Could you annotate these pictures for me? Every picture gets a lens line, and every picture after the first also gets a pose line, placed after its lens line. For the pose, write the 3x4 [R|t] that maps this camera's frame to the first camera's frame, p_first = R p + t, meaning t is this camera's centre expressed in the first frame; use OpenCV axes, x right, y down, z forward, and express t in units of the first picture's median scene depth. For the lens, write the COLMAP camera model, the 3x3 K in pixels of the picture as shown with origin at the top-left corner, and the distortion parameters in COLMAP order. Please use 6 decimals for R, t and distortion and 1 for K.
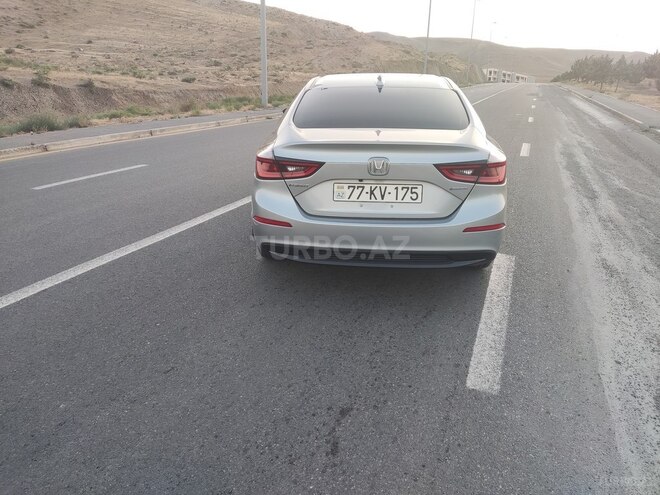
lens RADIAL K [[483.7, 0, 330.8], [0, 483.7, 249.5], [0, 0, 1]] dist [0.094537, -0.121778]
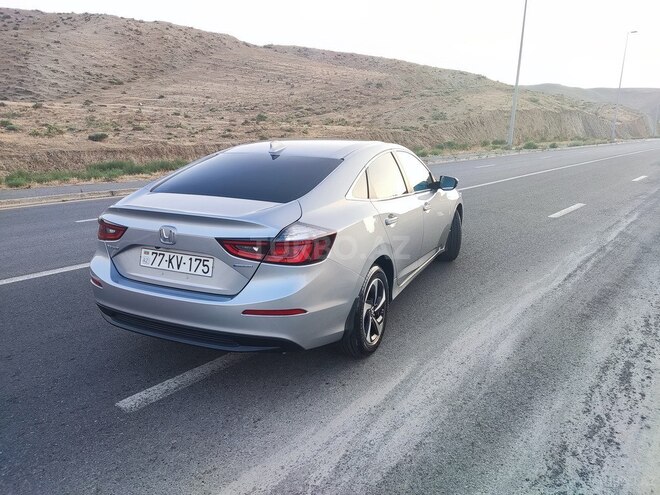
lens RADIAL K [[483.7, 0, 330.8], [0, 483.7, 249.5], [0, 0, 1]] dist [0.094537, -0.121778]
pose [[0.938701, 0.084551, -0.334202, 0.685041], [-0.118349, 0.989576, -0.082060, -0.094999], [0.323780, 0.116582, 0.938922, 0.179404]]
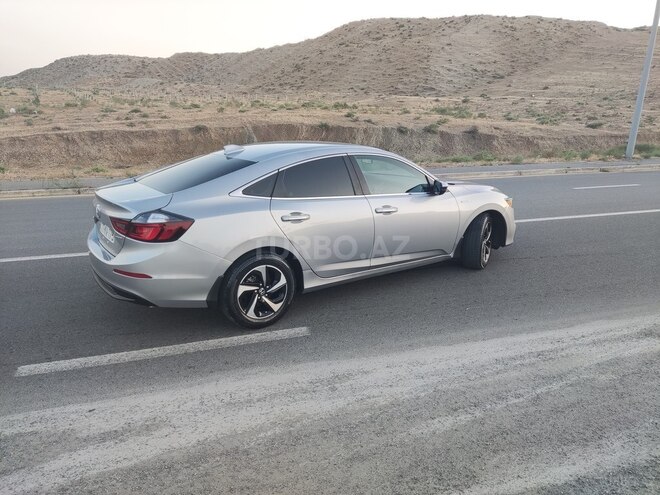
lens RADIAL K [[483.7, 0, 330.8], [0, 483.7, 249.5], [0, 0, 1]] dist [0.094537, -0.121778]
pose [[0.635891, 0.196504, -0.746344, 1.502738], [-0.253801, 0.966501, 0.038228, -0.270461], [0.728854, 0.165114, 0.664462, 0.526799]]
